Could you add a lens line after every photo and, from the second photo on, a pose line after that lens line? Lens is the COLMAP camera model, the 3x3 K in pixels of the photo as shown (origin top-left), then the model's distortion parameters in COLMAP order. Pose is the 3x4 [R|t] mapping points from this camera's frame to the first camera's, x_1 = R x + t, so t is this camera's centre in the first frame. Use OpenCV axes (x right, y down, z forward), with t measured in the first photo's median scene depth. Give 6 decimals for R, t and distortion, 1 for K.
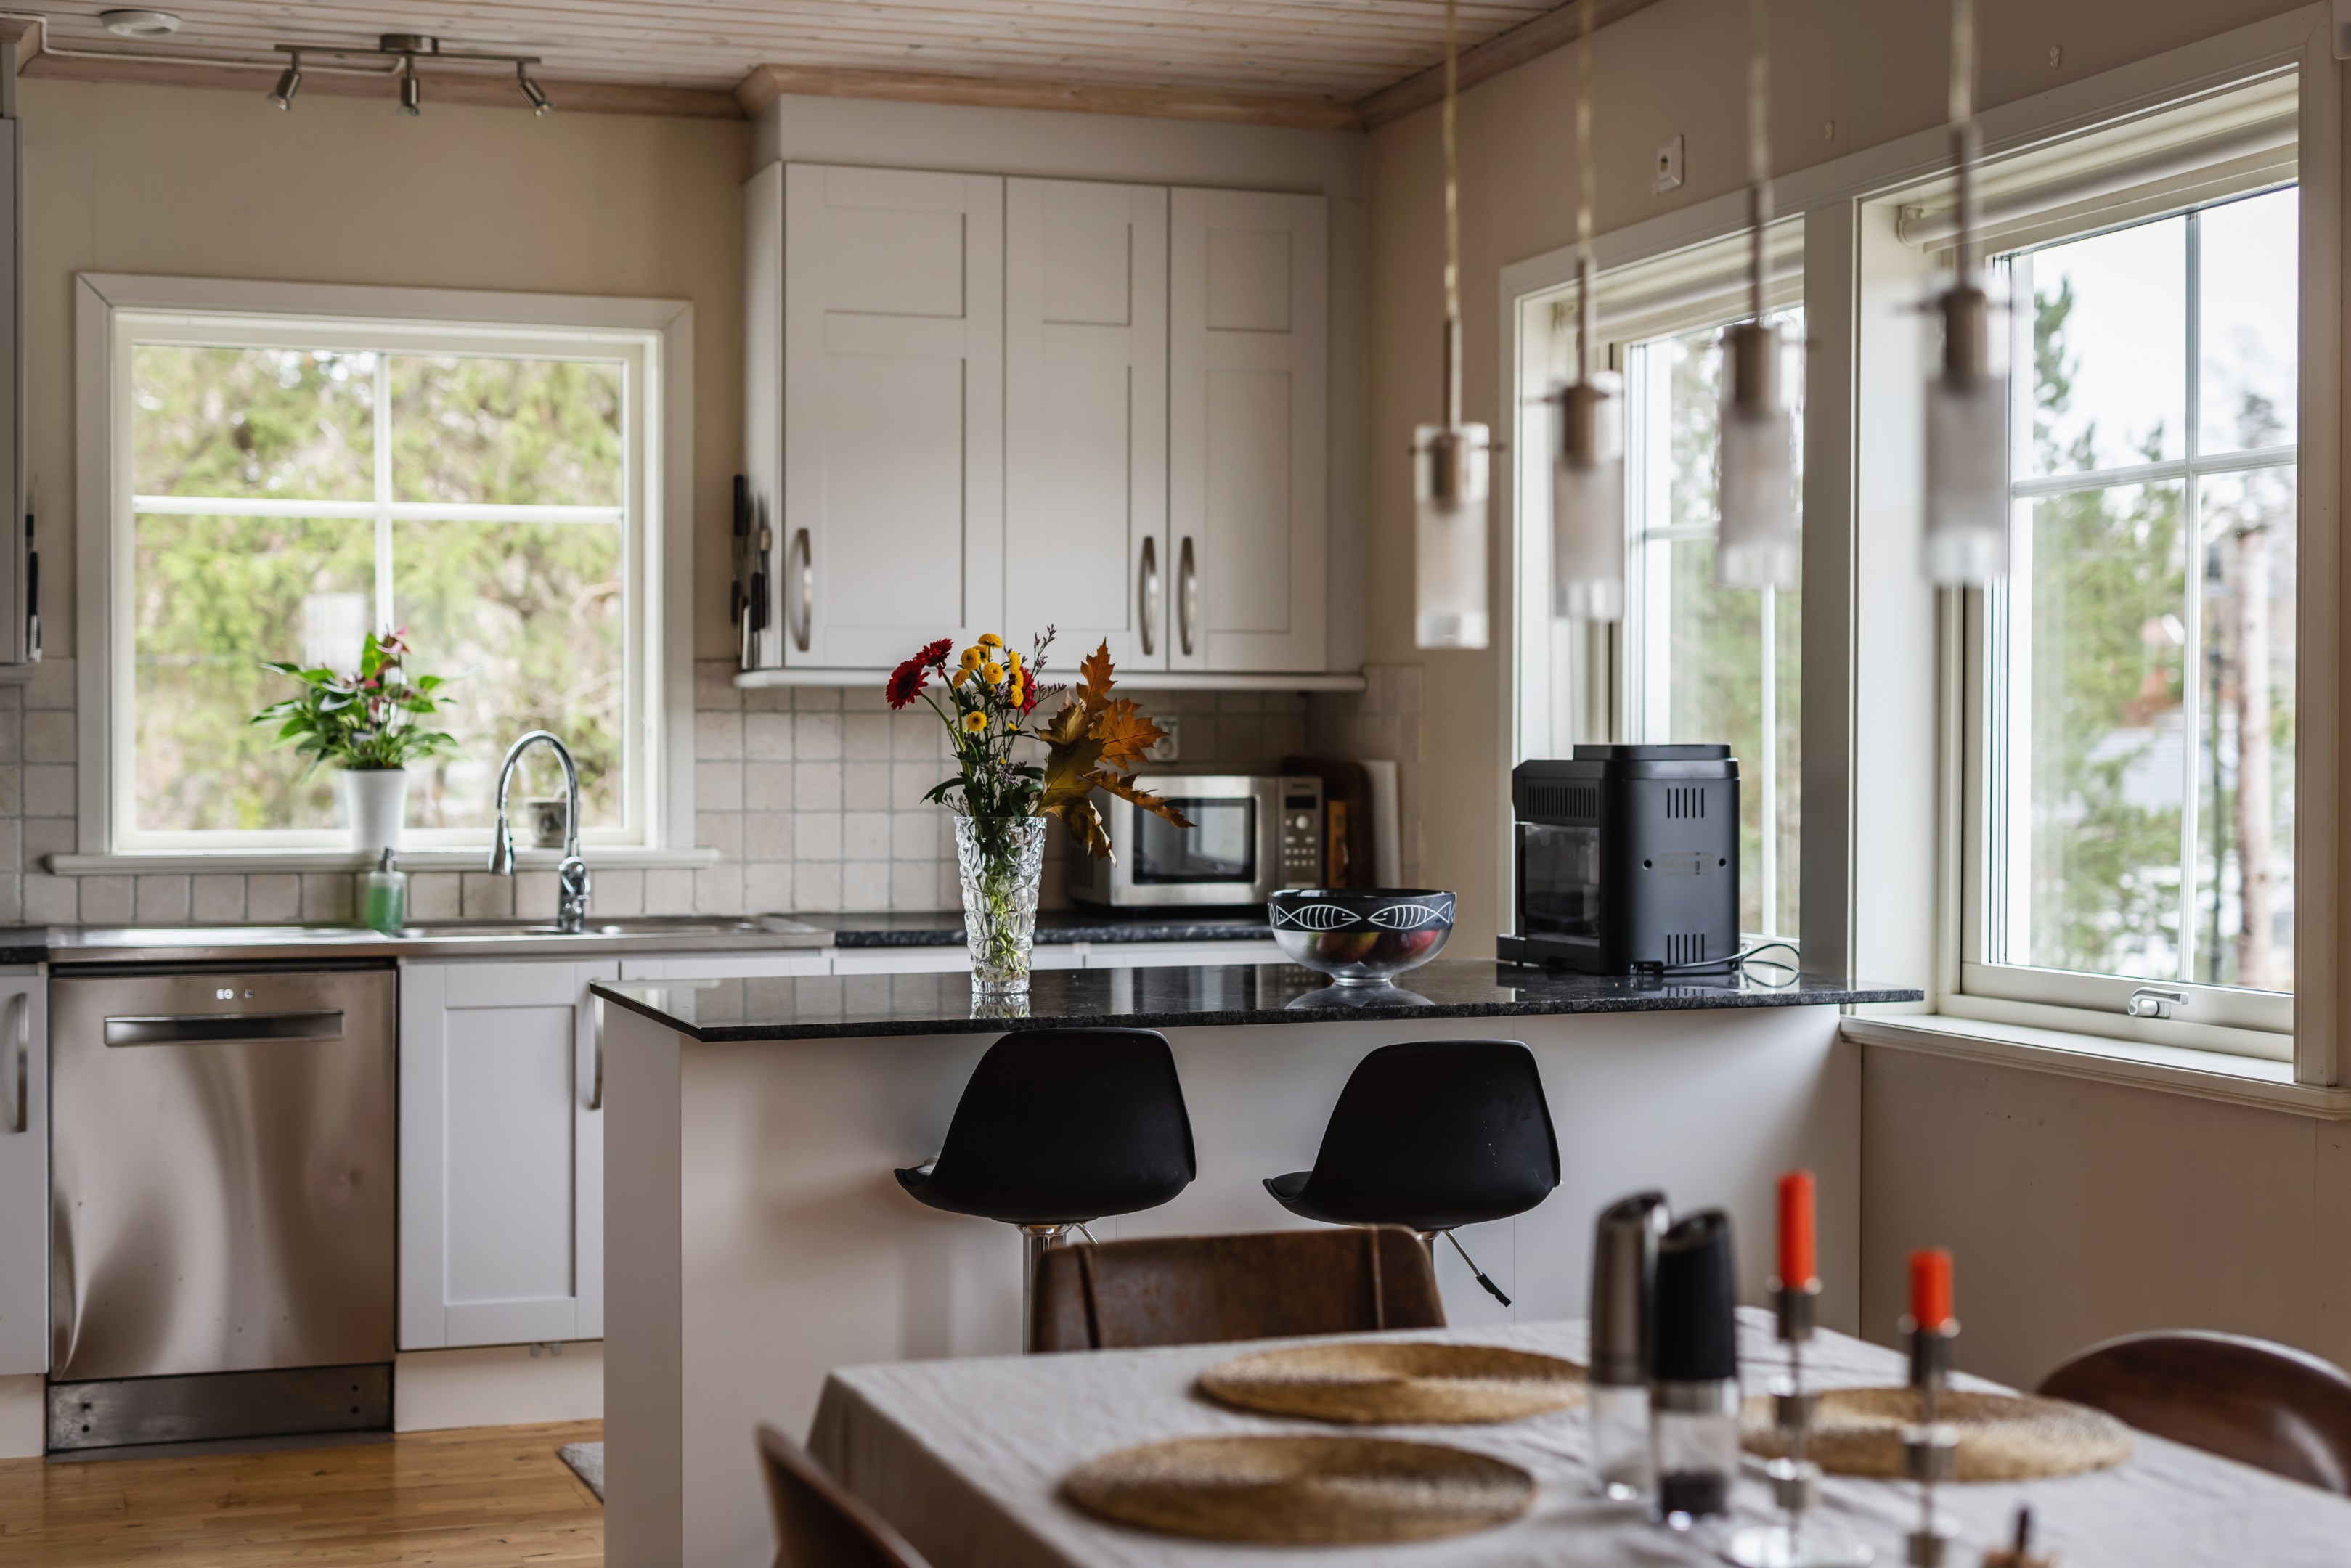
lens RADIAL K [[3386.7, 0, 1166.3], [0, 3386.7, 769.8], [0, 0, 1]] dist [0.025579, 0.000000]
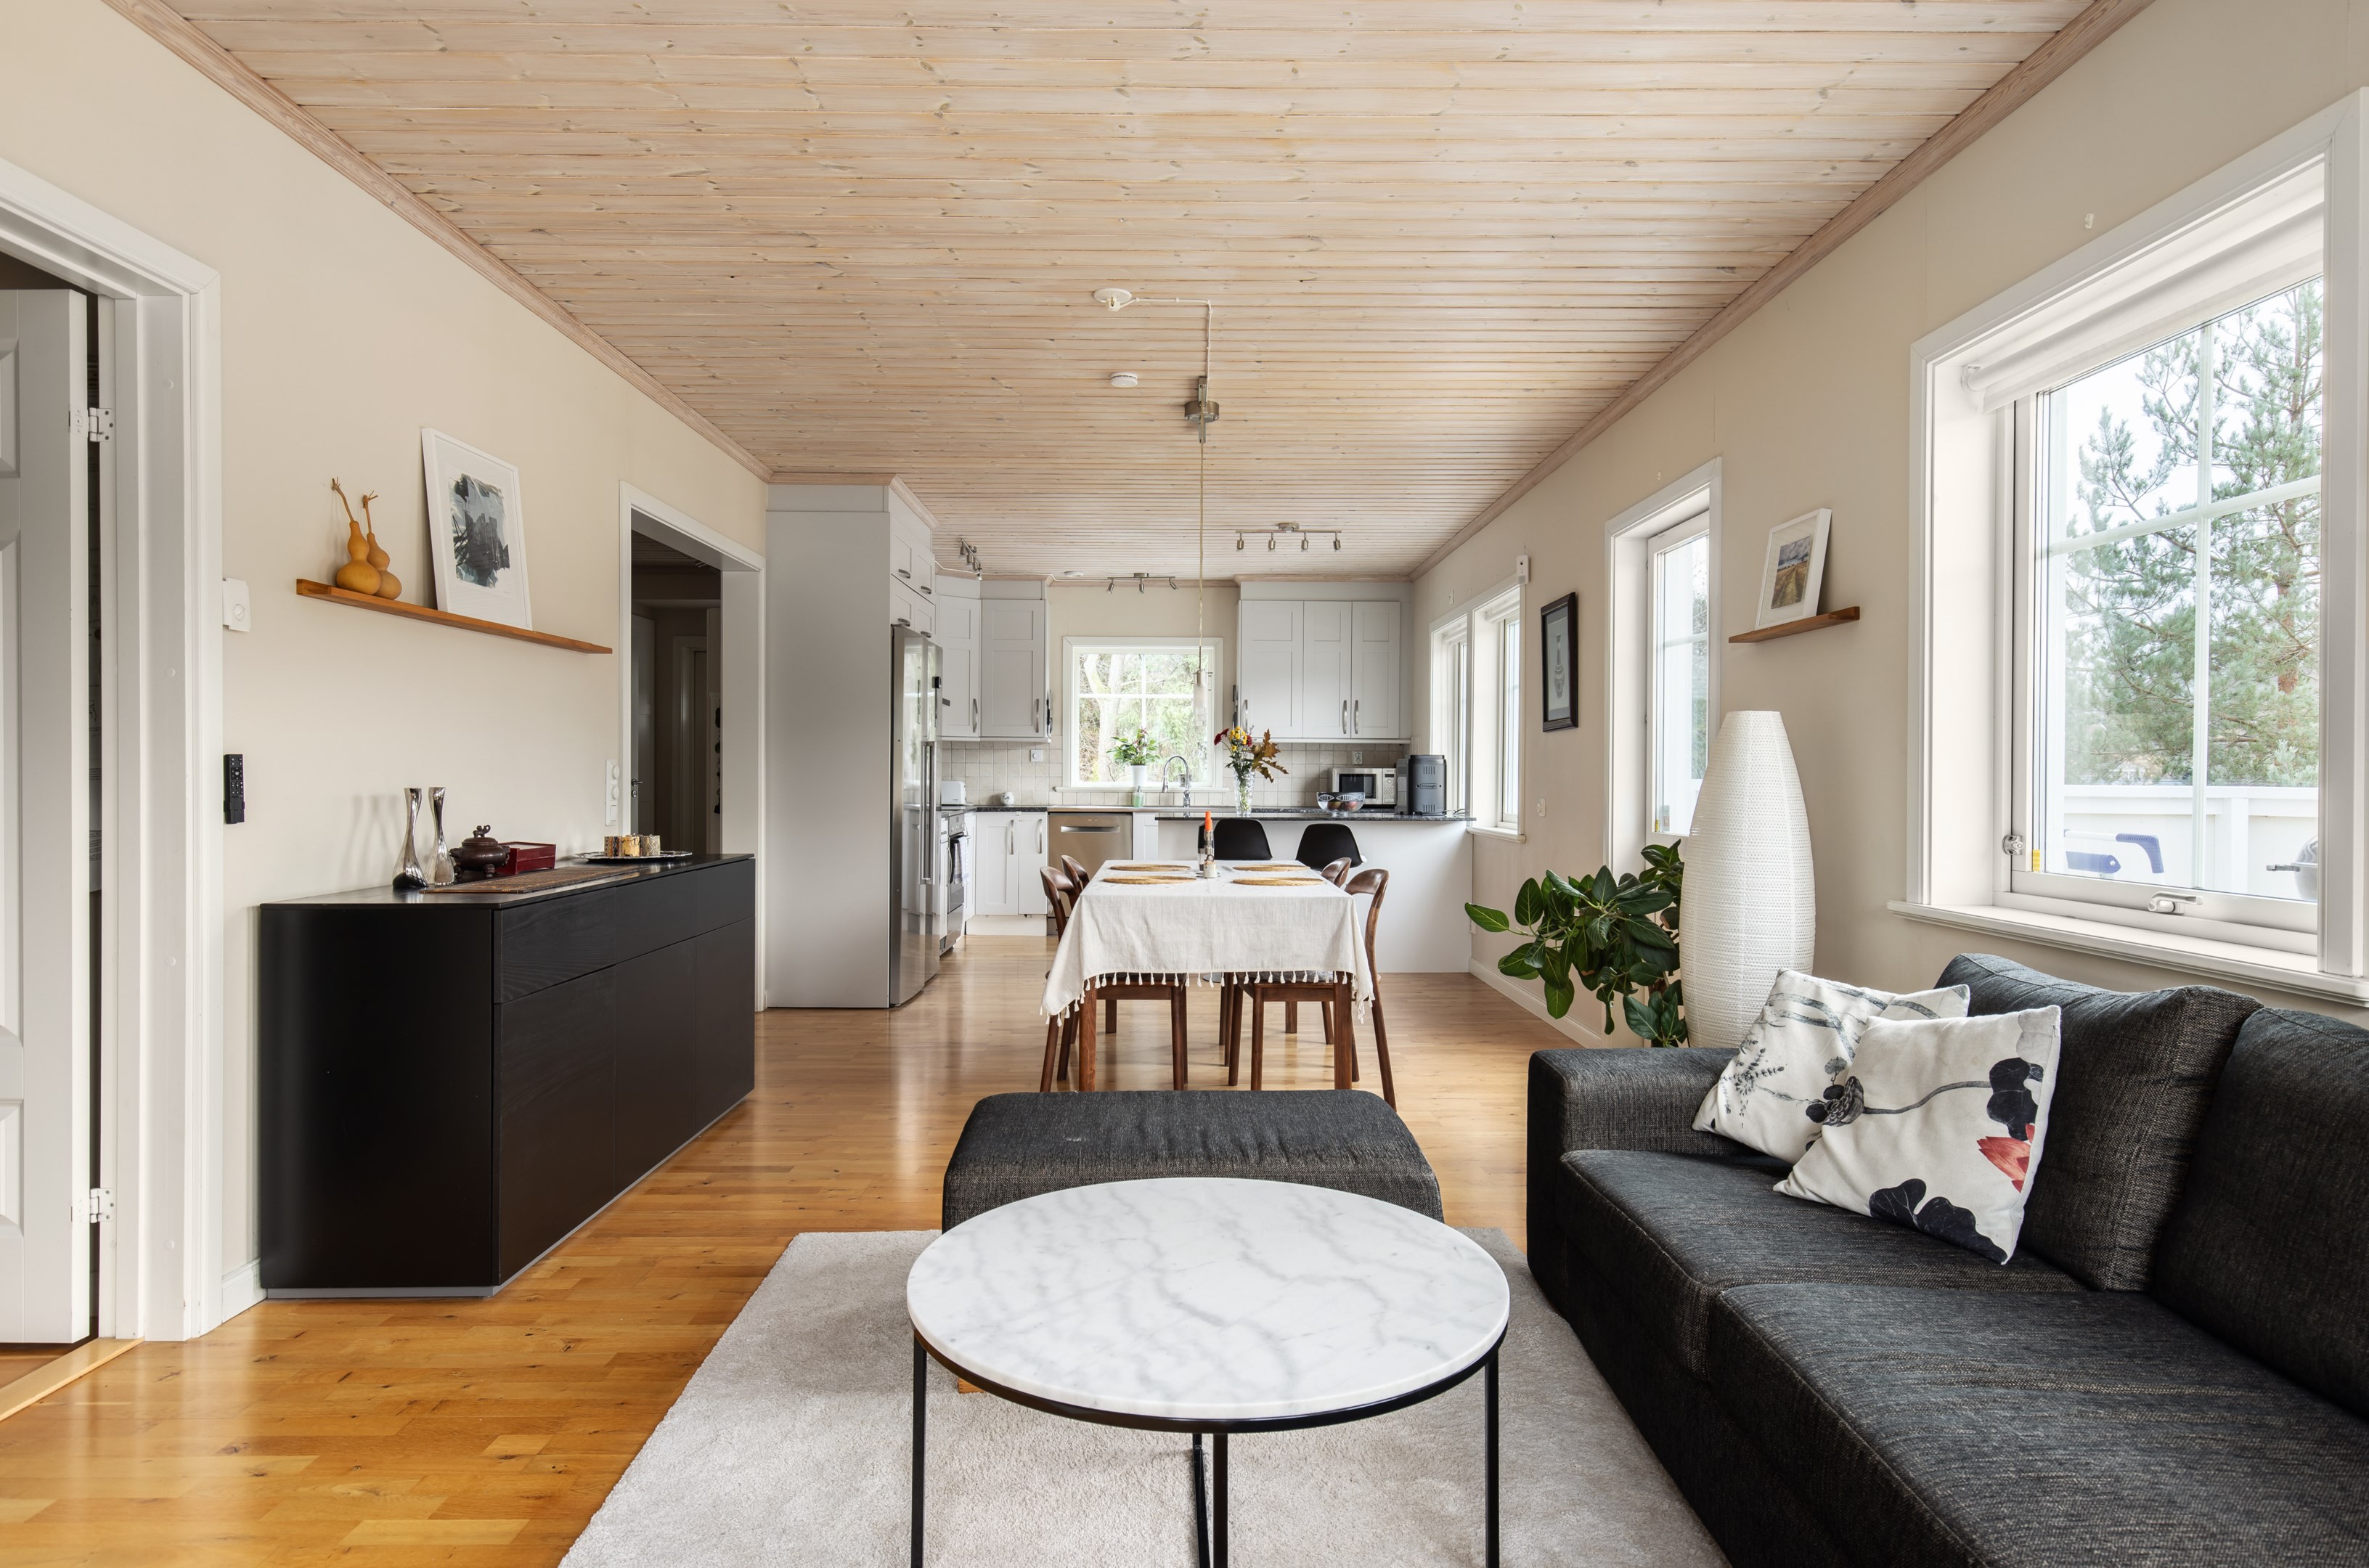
lens RADIAL K [[1330.7, 0, 1179.8], [0, 1330.7, 784.2], [0, 0, 1]] dist [0.004623, -0.000852]
pose [[0.950186, 0.005793, -0.311629, 0.280114], [-0.006367, 0.999979, -0.000826, 0.022757], [0.311618, 0.002769, 0.950203, -0.402238]]
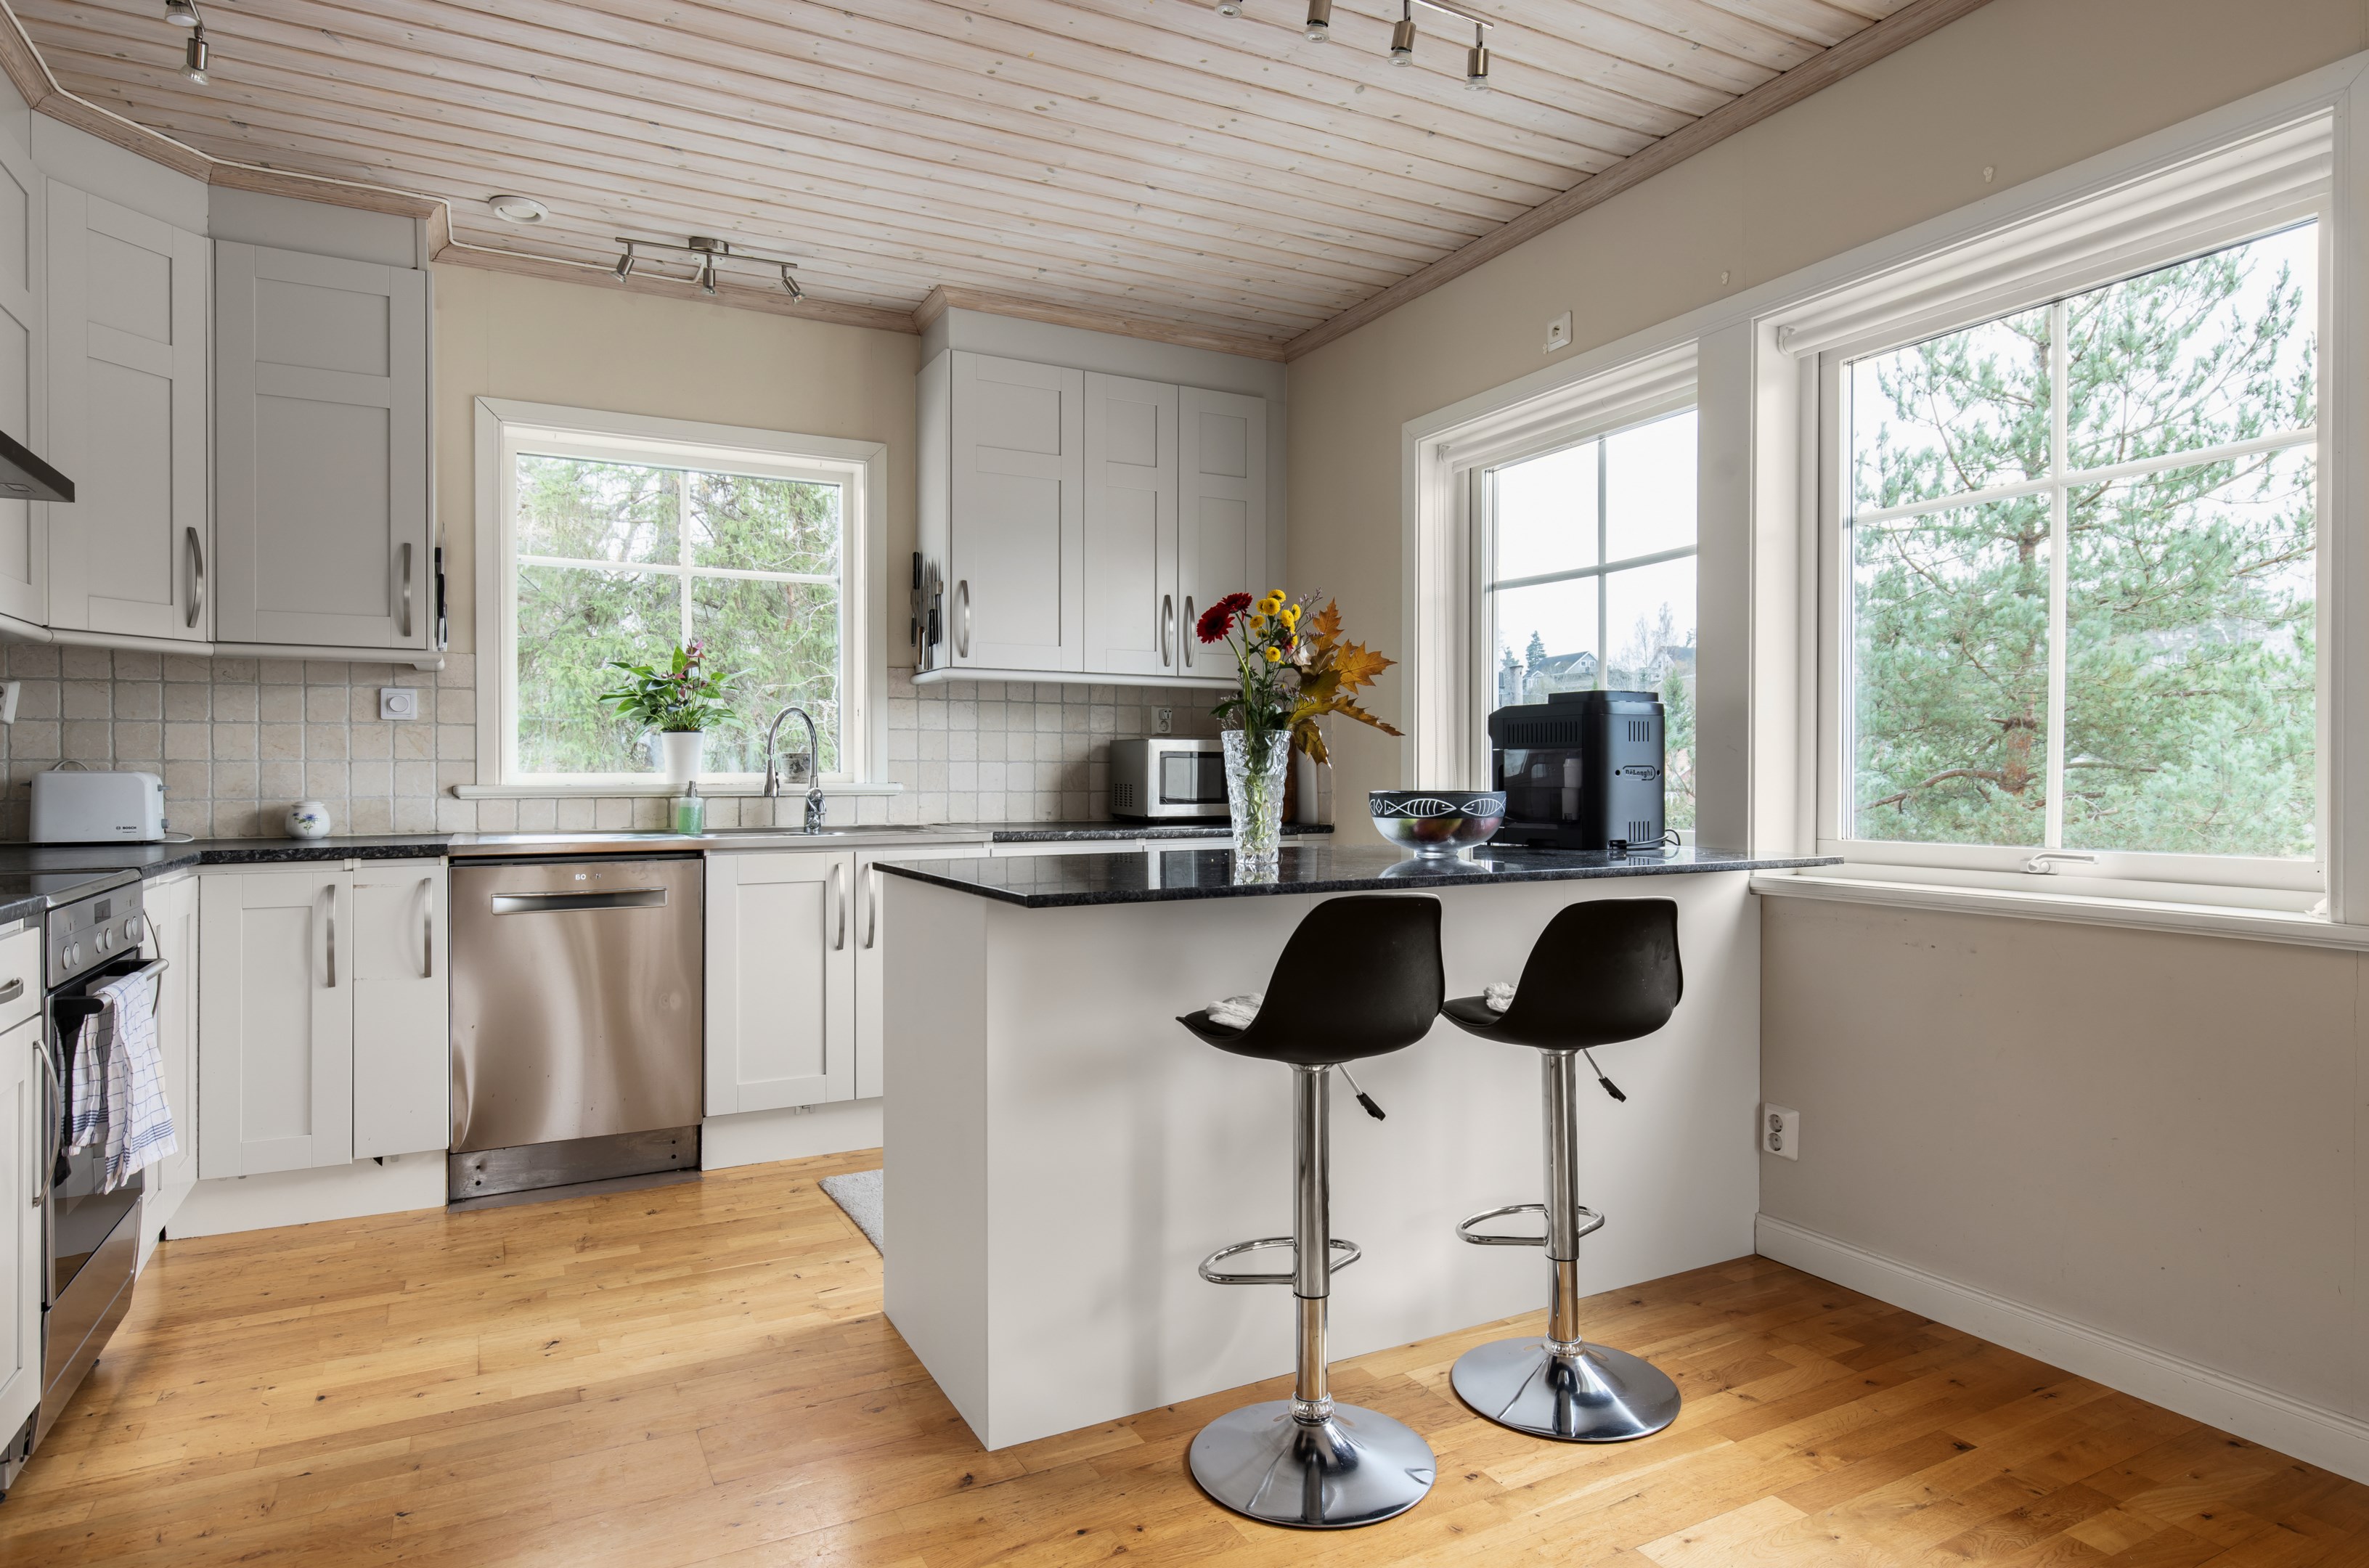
lens RADIAL K [[1330.7, 0, 1180.1], [0, 1330.7, 778.5], [0, 0, 1]] dist [0.004623, -0.000852]
pose [[0.988319, -0.002498, 0.152376, -0.103572], [0.003354, 0.999980, -0.005357, 0.026049], [-0.152359, 0.005806, 0.988308, 0.372372]]
